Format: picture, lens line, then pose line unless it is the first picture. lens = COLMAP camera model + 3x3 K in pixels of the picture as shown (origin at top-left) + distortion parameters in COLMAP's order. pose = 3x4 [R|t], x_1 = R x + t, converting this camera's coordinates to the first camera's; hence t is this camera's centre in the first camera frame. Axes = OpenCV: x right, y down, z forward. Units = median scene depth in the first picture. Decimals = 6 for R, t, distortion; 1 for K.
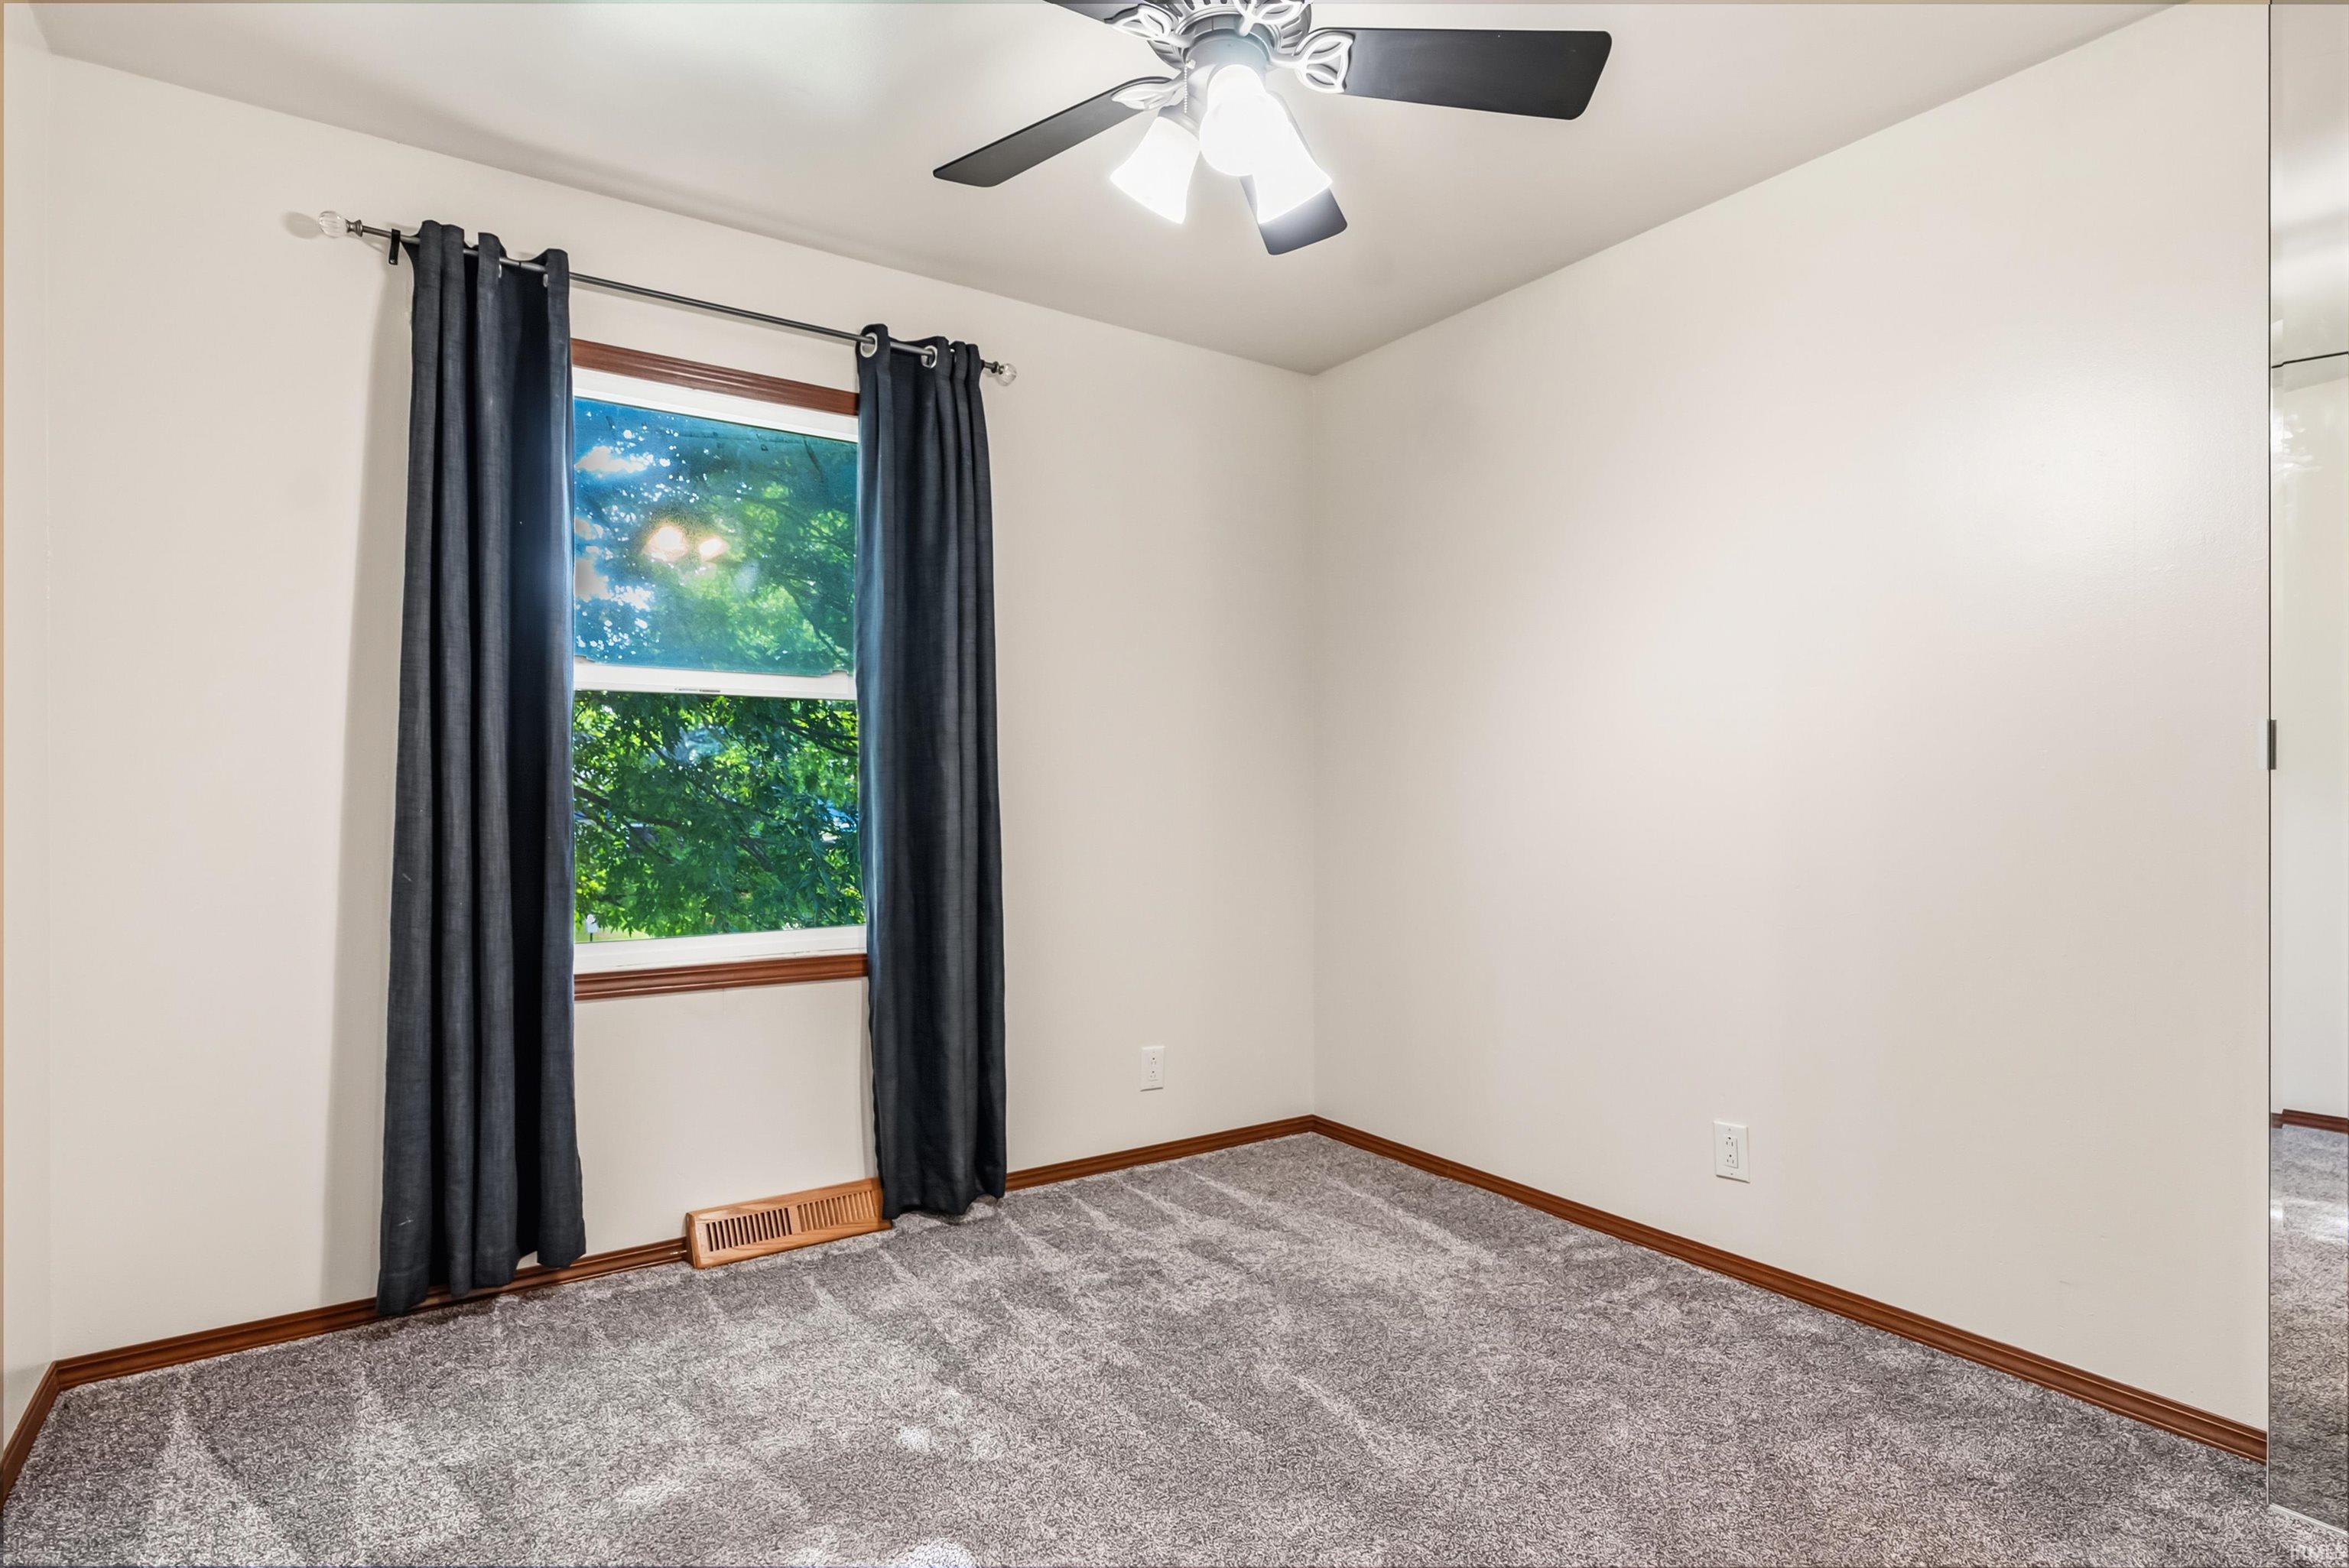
lens RADIAL K [[1237.1, 0, 1185.6], [0, 1237.1, 769.1], [0, 0, 1]] dist [-0.003194, 0.002733]
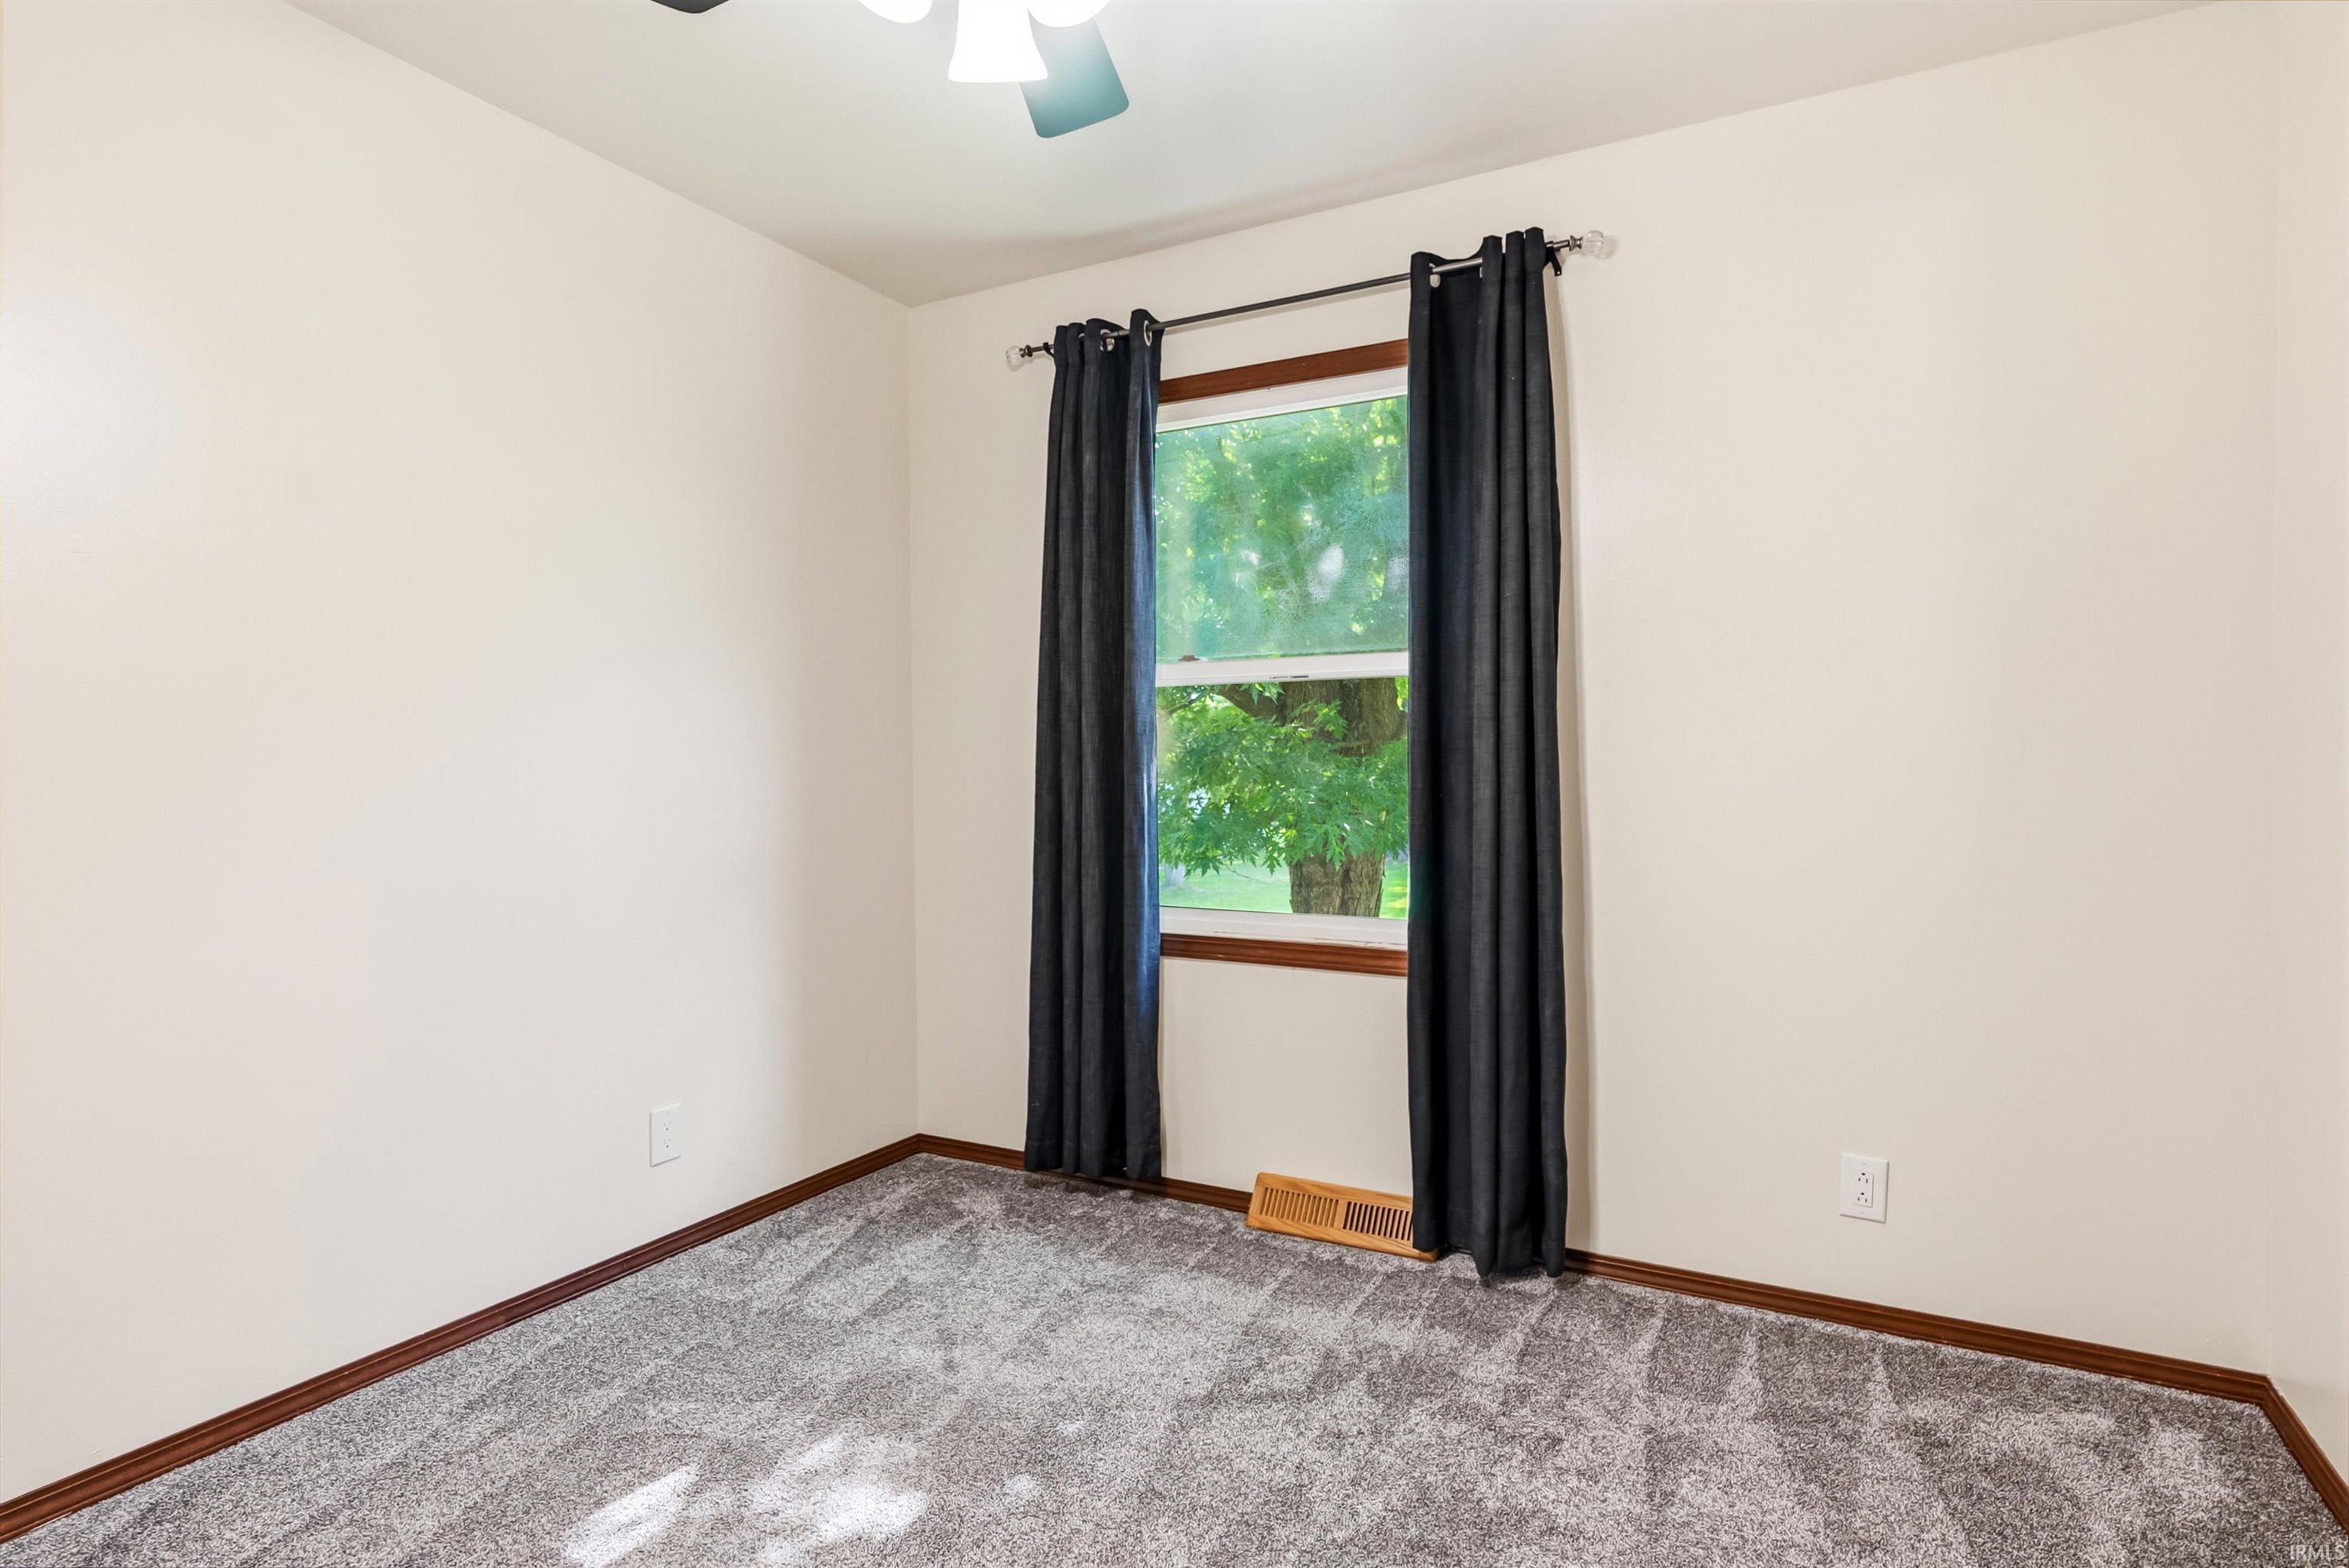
lens RADIAL K [[1237.1, 0, 1185.6], [0, 1237.1, 769.1], [0, 0, 1]] dist [-0.003194, 0.002733]
pose [[0.444453, 0.002434, -0.895799, 0.516709], [0.021395, 0.999682, 0.013332, -0.002717], [0.895547, -0.025091, 0.444260, 0.477218]]
